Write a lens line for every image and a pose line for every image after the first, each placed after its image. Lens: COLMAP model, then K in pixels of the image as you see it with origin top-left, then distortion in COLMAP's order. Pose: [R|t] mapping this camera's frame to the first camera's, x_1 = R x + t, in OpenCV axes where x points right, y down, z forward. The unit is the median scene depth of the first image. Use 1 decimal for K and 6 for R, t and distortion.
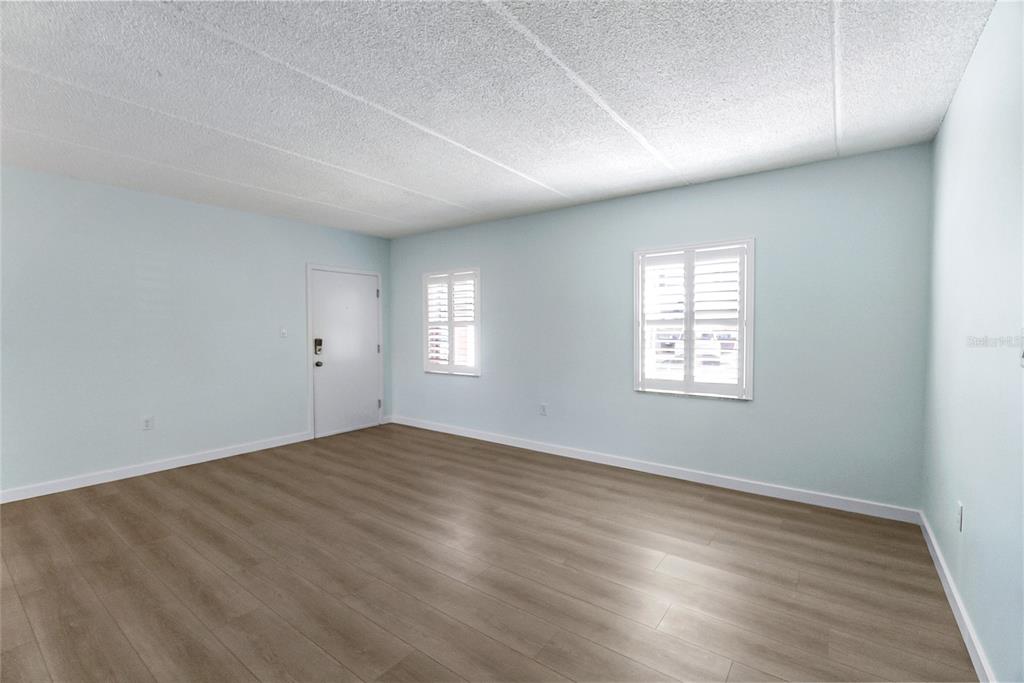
lens RADIAL K [[441.7, 0, 513.6], [0, 441.7, 344.4], [0, 0, 1]] dist [0.002358, 0.000260]
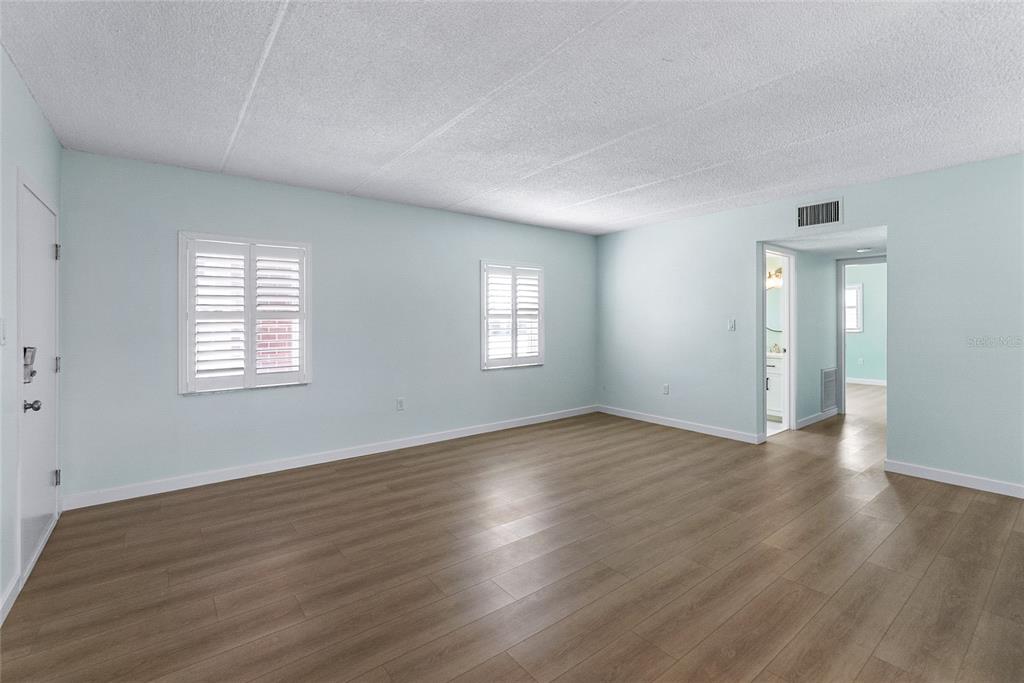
lens RADIAL K [[451.8, 0, 516.5], [0, 451.8, 321.4], [0, 0, 1]] dist [0.000668, -0.000037]
pose [[0.270136, -0.000067, 0.962822, -0.971289], [0.041496, 0.999072, -0.011572, -0.015986], [-0.961928, 0.043079, 0.269888, 0.564283]]
